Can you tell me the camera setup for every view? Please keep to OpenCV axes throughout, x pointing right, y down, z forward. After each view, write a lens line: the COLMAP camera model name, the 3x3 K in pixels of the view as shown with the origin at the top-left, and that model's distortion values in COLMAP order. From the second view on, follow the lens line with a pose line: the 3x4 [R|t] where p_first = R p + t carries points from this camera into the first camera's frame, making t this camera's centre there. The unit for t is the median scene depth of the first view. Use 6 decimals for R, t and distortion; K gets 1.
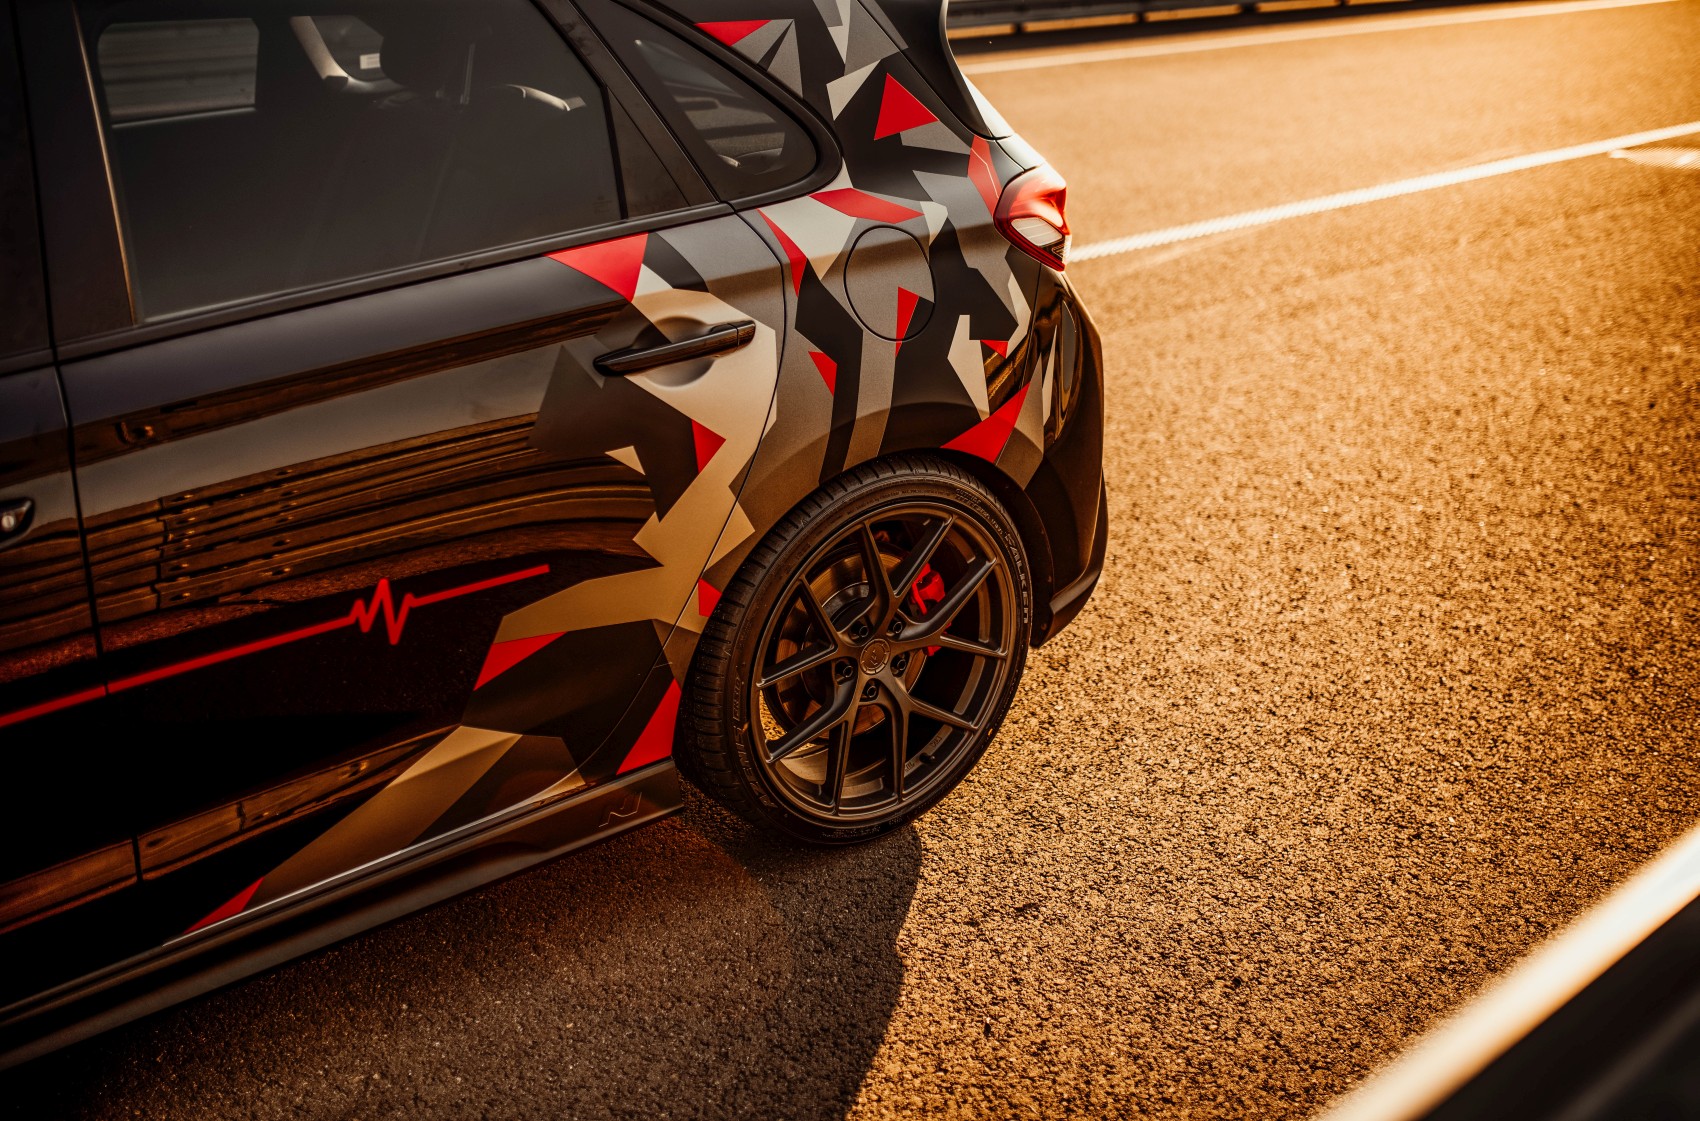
lens RADIAL K [[1603.7, 0, 850.0], [0, 1603.7, 560.5], [0, 0, 1]] dist [-0.052228, 0.020650]
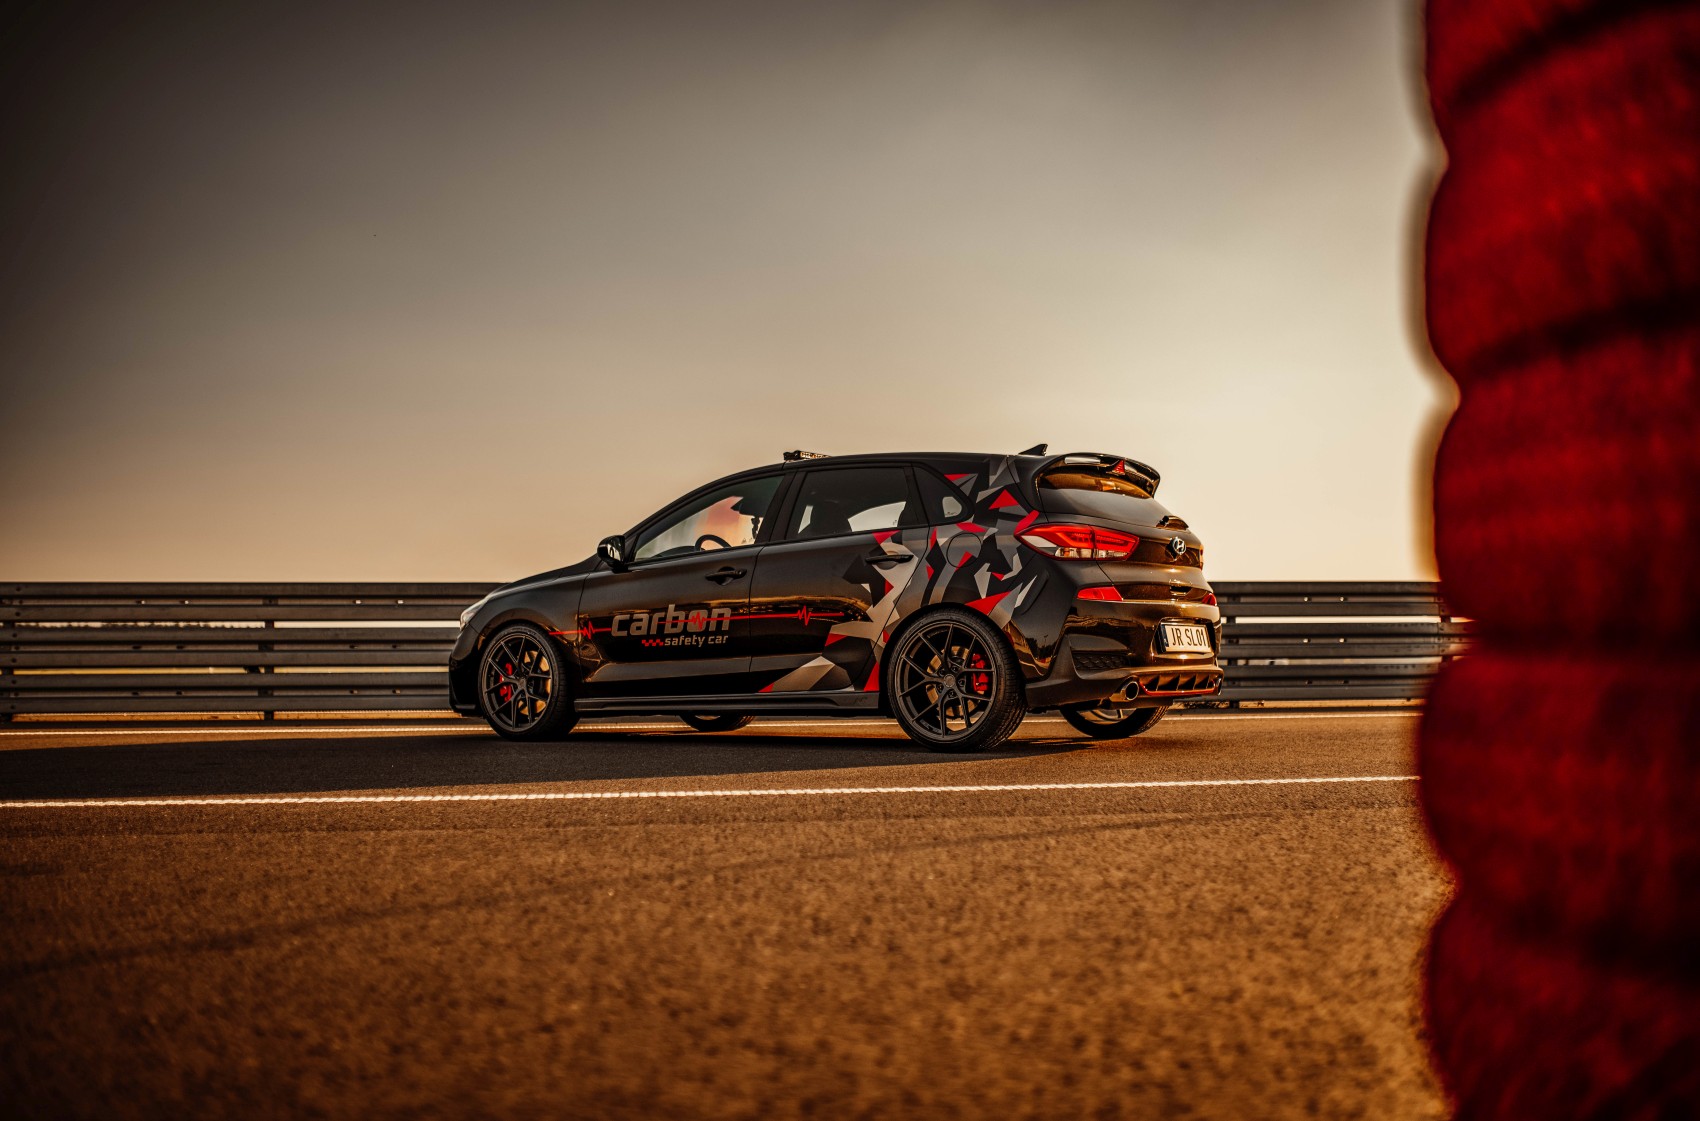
lens RADIAL K [[1647.3, 0, 850.0], [0, 1647.3, 560.5], [0, 0, 1]] dist [-0.067389, 0.027052]
pose [[0.314792, -0.065601, -0.946891, 3.040831], [-0.372440, 0.909063, -0.186797, 0.530413], [0.873037, 0.411463, 0.261733, 0.005079]]
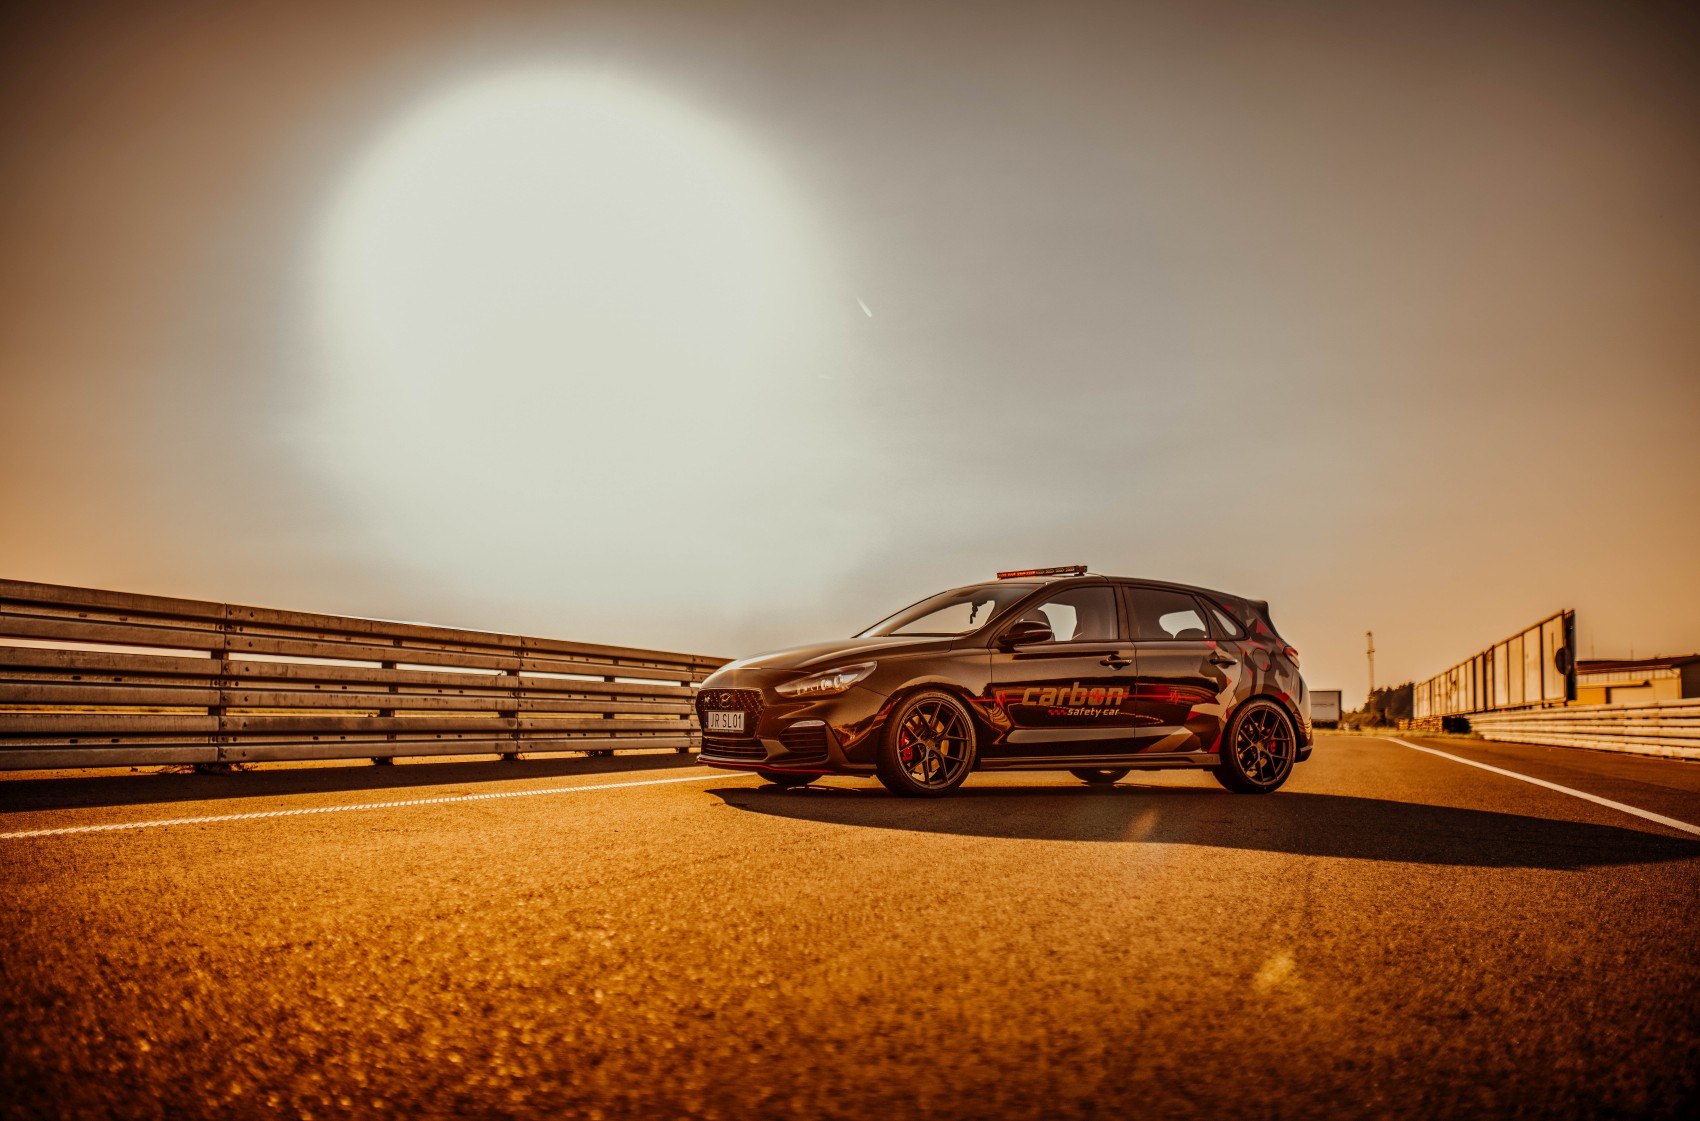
lens RADIAL K [[1647.3, 0, 850.0], [0, 1647.3, 560.5], [0, 0, 1]] dist [-0.067389, 0.027052]
pose [[0.993053, 0.009308, -0.117299, -0.631274], [-0.065070, 0.874014, -0.481524, 2.026151], [0.098039, 0.485812, 0.868548, -3.530682]]
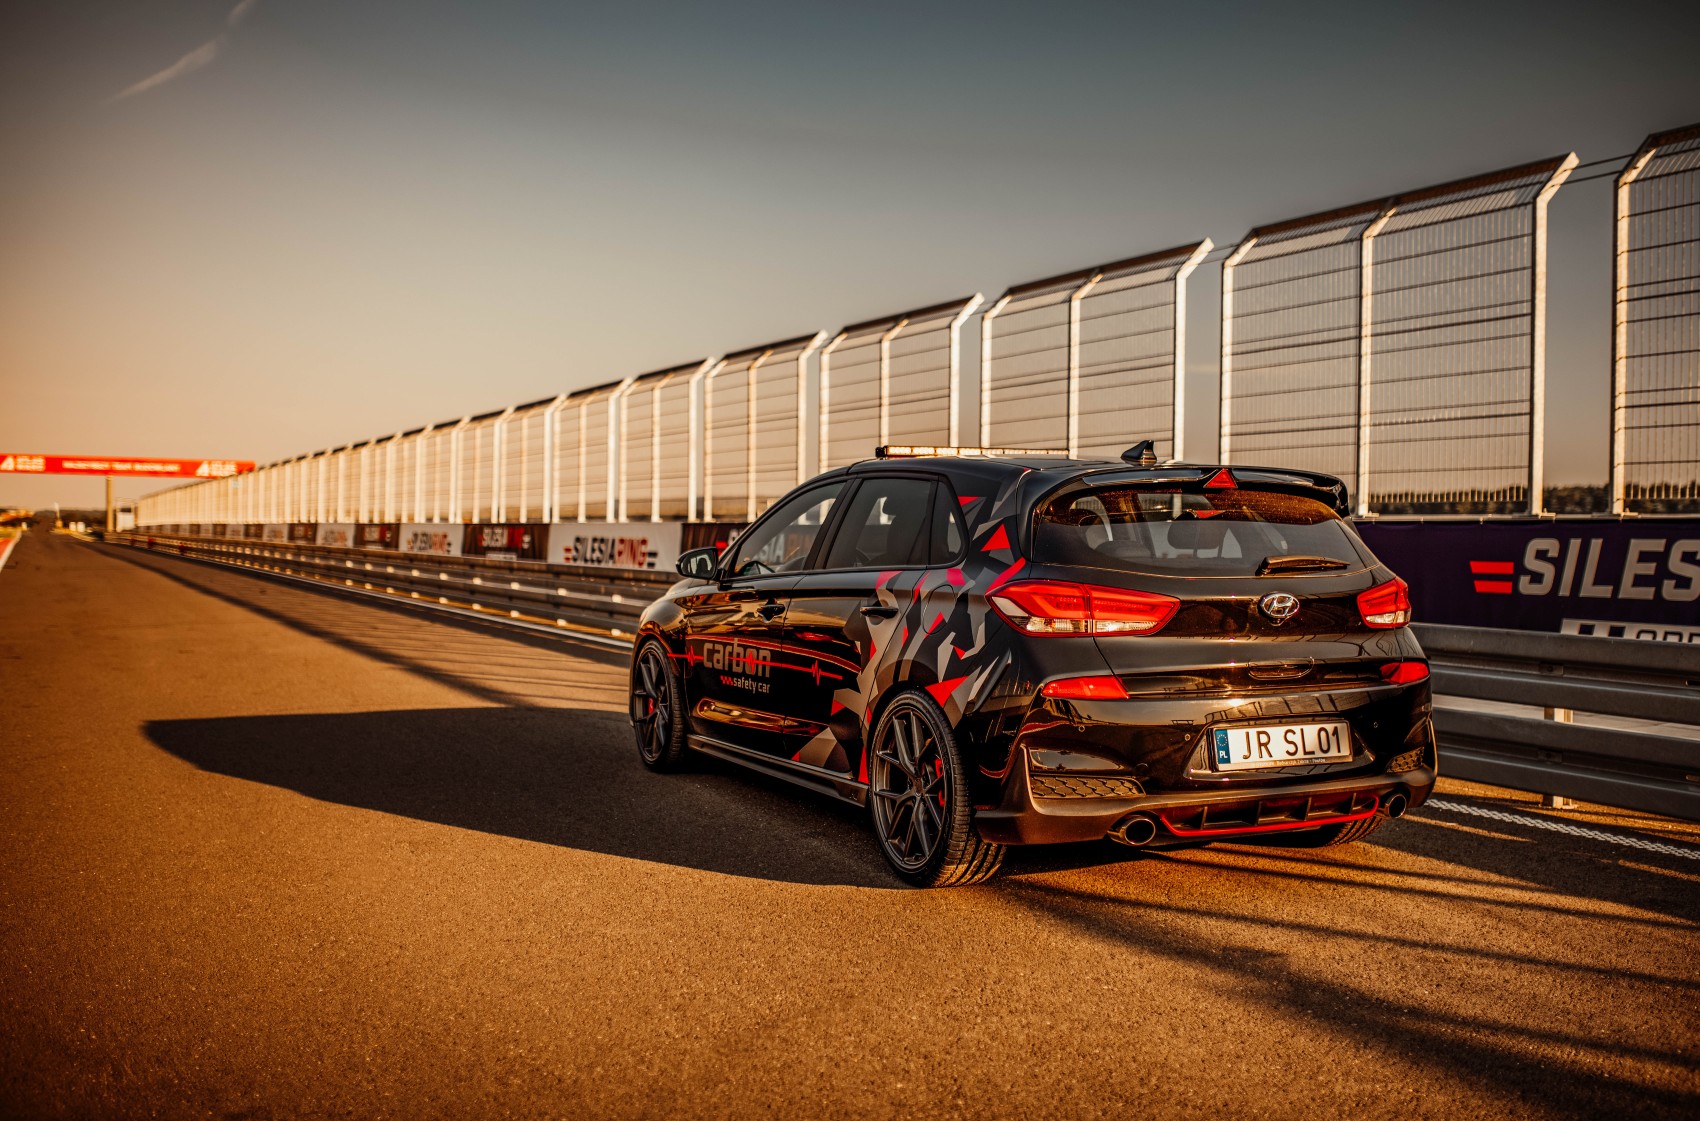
lens RADIAL K [[1647.3, 0, 850.0], [0, 1647.3, 560.5], [0, 0, 1]] dist [-0.067389, 0.027052]
pose [[-0.213209, 0.018808, -0.976826, 2.349078], [-0.396980, 0.911893, 0.104205, -0.439380], [0.892720, 0.409997, -0.186957, 1.343949]]
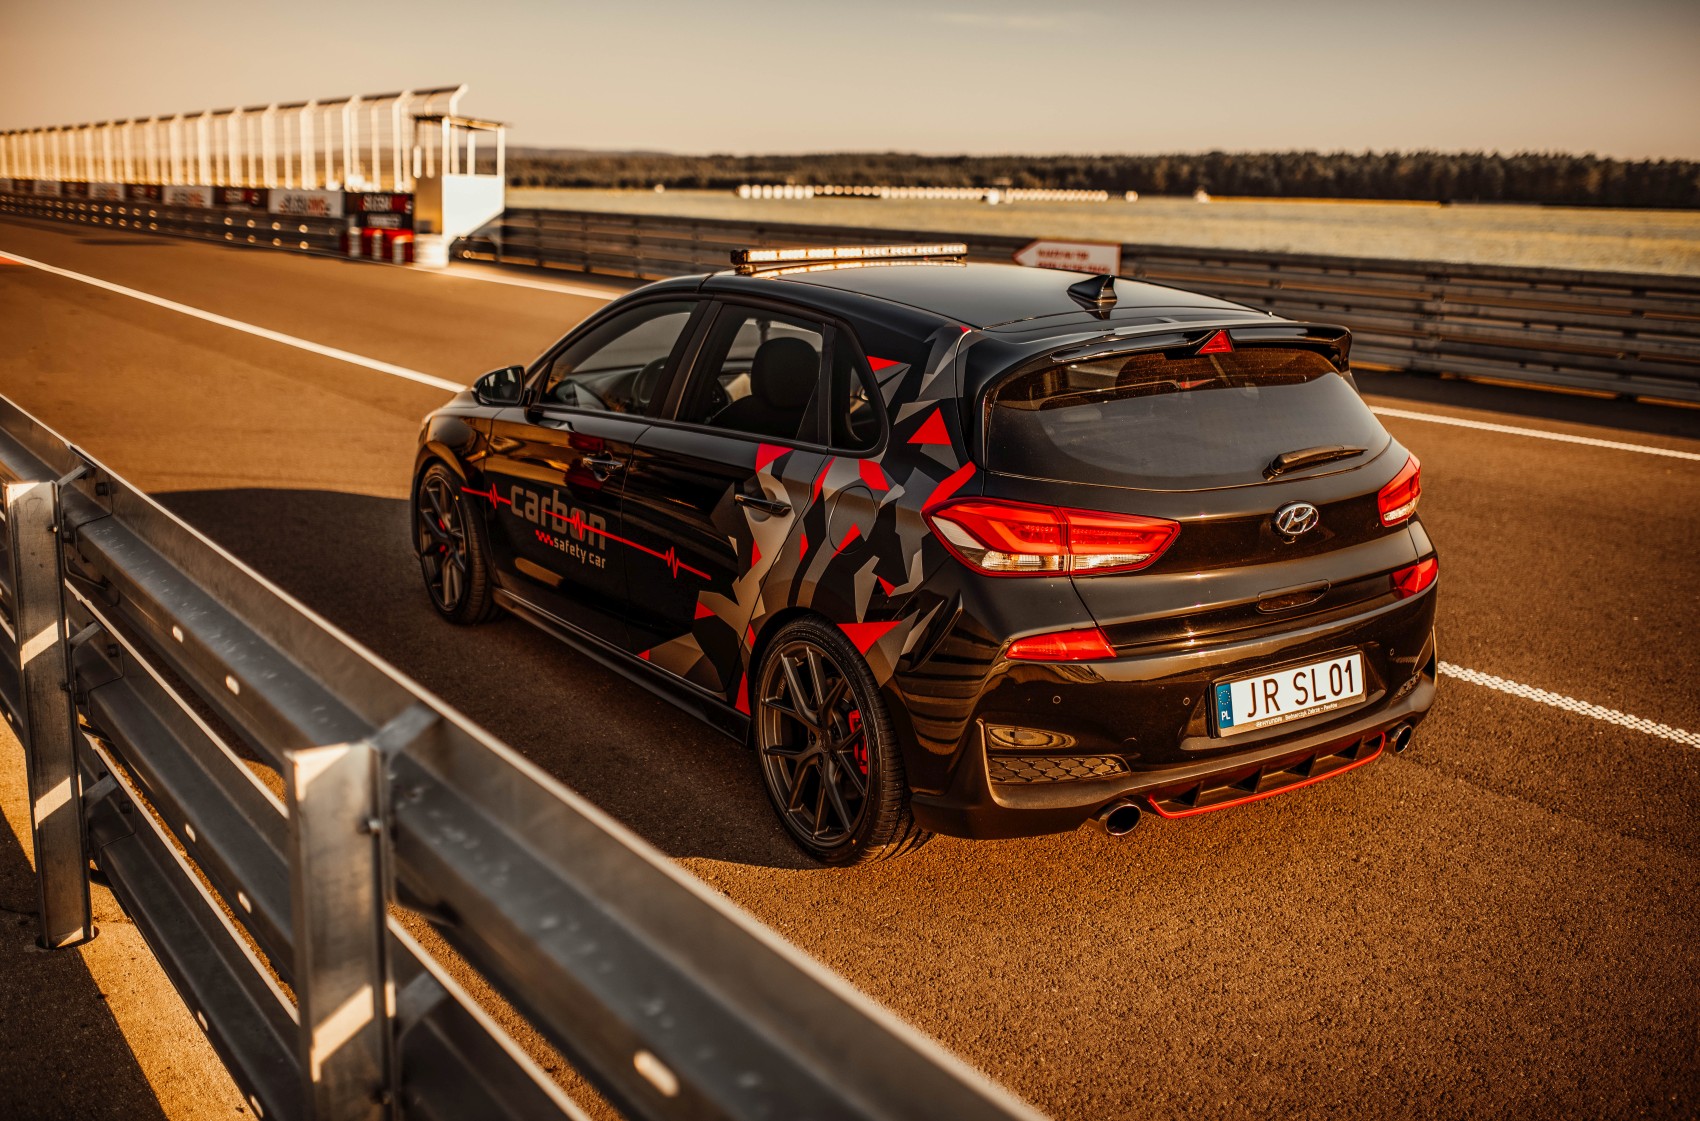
lens RADIAL K [[1647.3, 0, 850.0], [0, 1647.3, 560.5], [0, 0, 1]] dist [-0.067389, 0.027052]
pose [[-0.064463, 0.232389, -0.970484, 1.769914], [-0.407366, 0.881660, 0.238178, -0.565800], [0.910987, 0.410696, 0.037833, 0.994998]]
